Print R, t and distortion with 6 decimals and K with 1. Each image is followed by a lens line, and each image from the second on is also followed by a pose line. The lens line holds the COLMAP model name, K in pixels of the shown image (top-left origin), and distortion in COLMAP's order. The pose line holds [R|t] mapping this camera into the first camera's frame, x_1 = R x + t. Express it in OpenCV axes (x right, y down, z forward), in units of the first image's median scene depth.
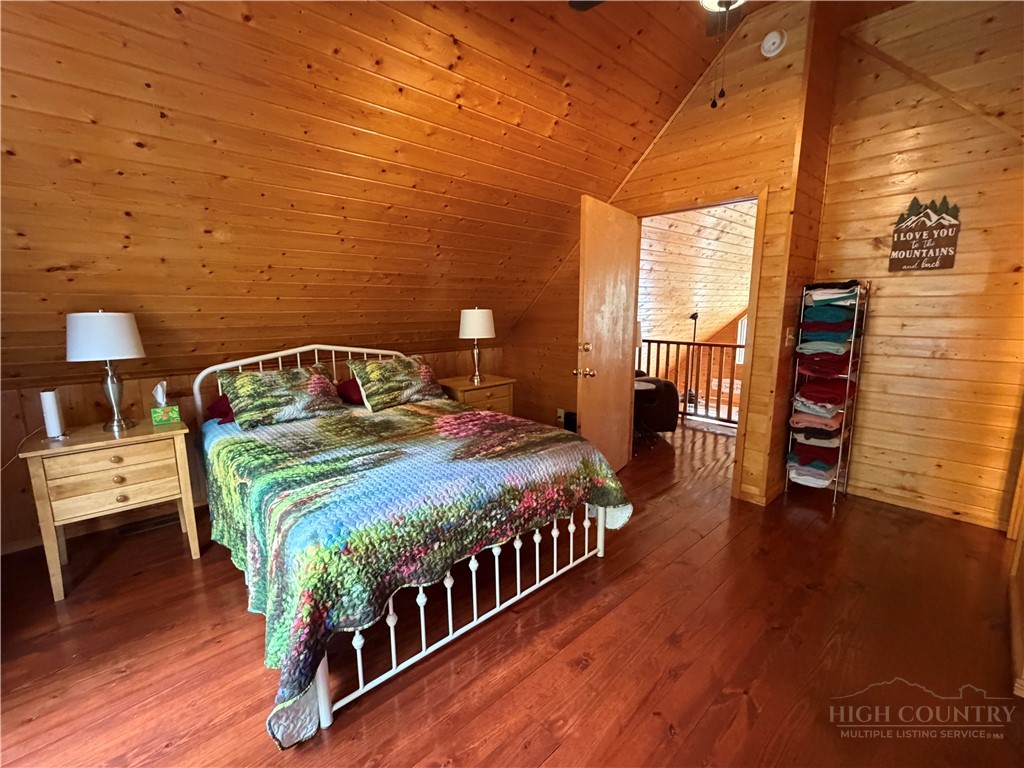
lens RADIAL K [[466.3, 0, 512.4], [0, 466.3, 388.6], [0, 0, 1]] dist [-0.000375, -0.000009]
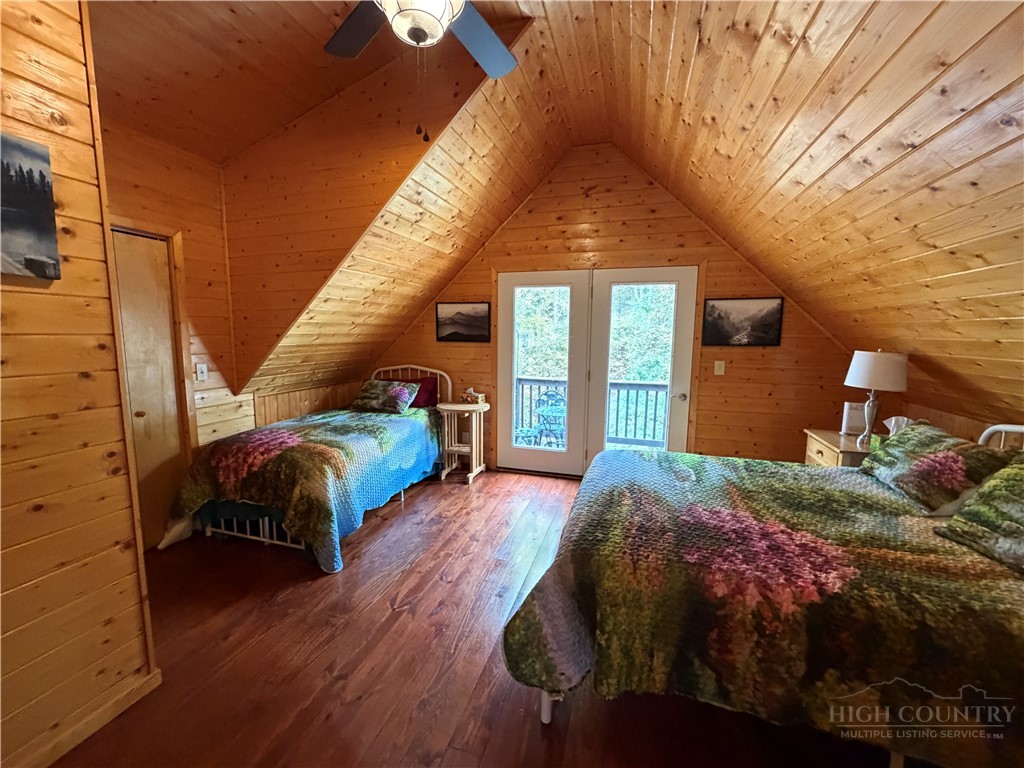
lens RADIAL K [[406.3, 0, 510.8], [0, 406.3, 383.0], [0, 0, 1]] dist [-0.000242, -0.000237]
pose [[-0.877571, 0.059914, -0.475689, 0.501267], [-0.079133, 0.960453, 0.266960, -0.275320], [0.472872, 0.271919, -0.838124, 1.356789]]
